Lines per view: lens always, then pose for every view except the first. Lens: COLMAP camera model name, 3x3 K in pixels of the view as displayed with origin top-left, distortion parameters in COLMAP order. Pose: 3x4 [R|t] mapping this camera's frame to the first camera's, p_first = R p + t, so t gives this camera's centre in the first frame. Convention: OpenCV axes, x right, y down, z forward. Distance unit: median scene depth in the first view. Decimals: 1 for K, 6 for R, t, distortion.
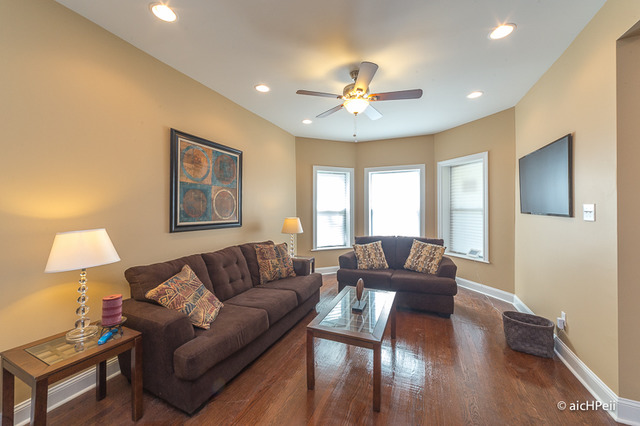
lens RADIAL K [[244.0, 0, 318.9], [0, 244.0, 209.4], [0, 0, 1]] dist [0.000587, -0.000070]
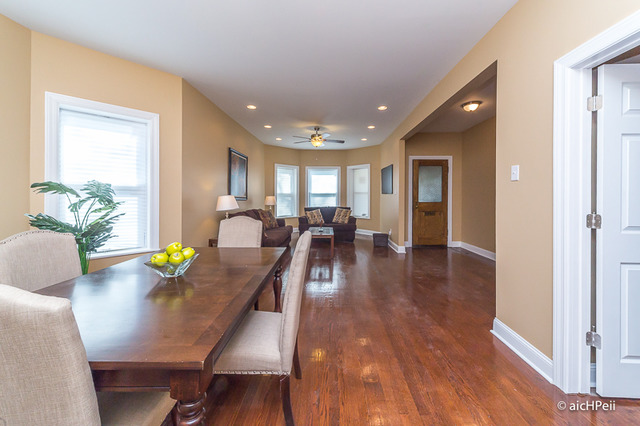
lens RADIAL K [[245.3, 0, 322.2], [0, 245.3, 194.4], [0, 0, 1]] dist [-0.000354, -0.000113]
pose [[0.928478, 0.010301, 0.371245, -0.472783], [-0.007242, 0.999927, -0.009631, 0.043018], [-0.371317, 0.006253, 0.928485, -0.815854]]
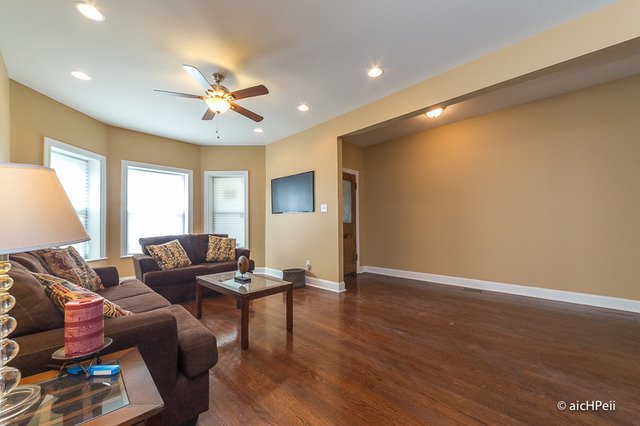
lens RADIAL K [[248.7, 0, 308.4], [0, 248.7, 222.1], [0, 0, 1]] dist [0.000772, 0.000013]
pose [[0.375723, 0.013531, 0.926633, -0.552178], [0.006548, 0.999830, -0.017255, 0.093391], [-0.926709, 0.012550, 0.375571, 0.158328]]
